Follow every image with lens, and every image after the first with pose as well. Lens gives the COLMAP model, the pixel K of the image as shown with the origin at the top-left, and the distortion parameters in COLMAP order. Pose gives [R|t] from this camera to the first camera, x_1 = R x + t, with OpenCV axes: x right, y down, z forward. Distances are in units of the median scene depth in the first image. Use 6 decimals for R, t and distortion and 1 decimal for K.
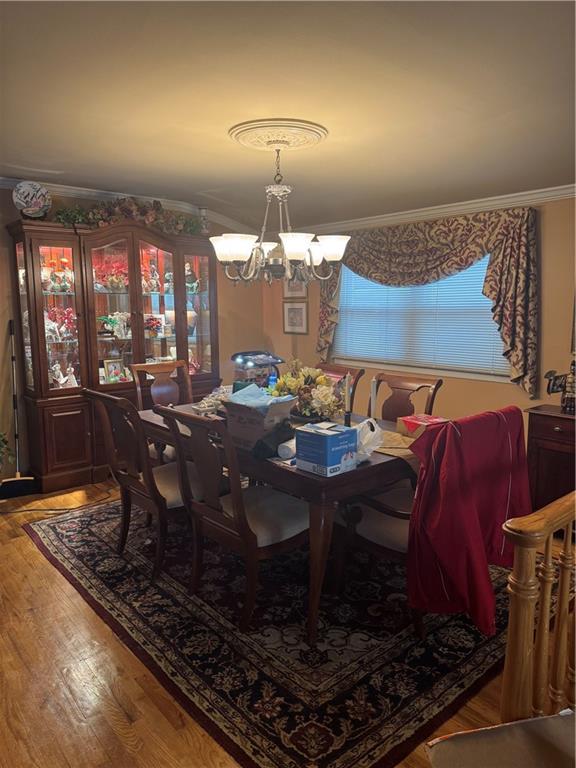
lens RADIAL K [[543.6, 0, 288.6], [0, 543.6, 385.1], [0, 0, 1]] dist [0.067462, -0.083689]
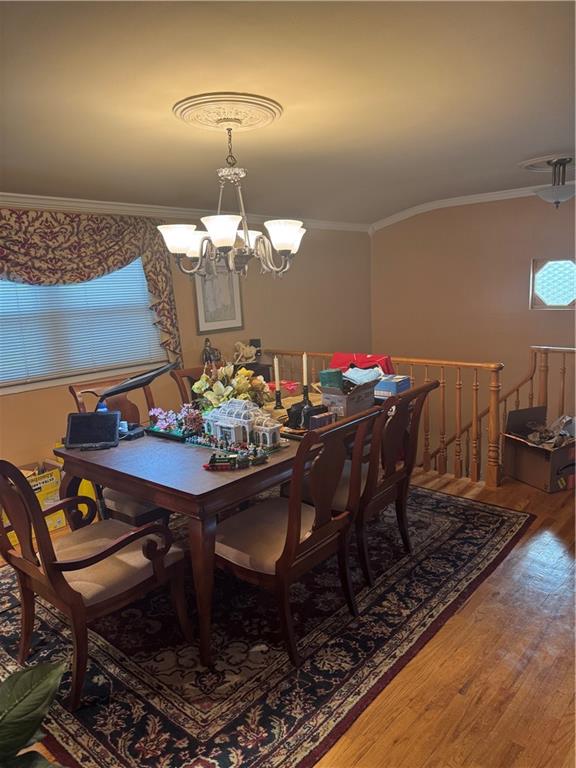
lens RADIAL K [[543.6, 0, 288.9], [0, 543.6, 384.4], [0, 0, 1]] dist [0.067462, -0.083689]
pose [[-0.145812, -0.163376, 0.975729, -0.986332], [0.197907, 0.961517, 0.190572, -0.172071], [-0.969315, 0.220891, -0.107868, 1.087371]]
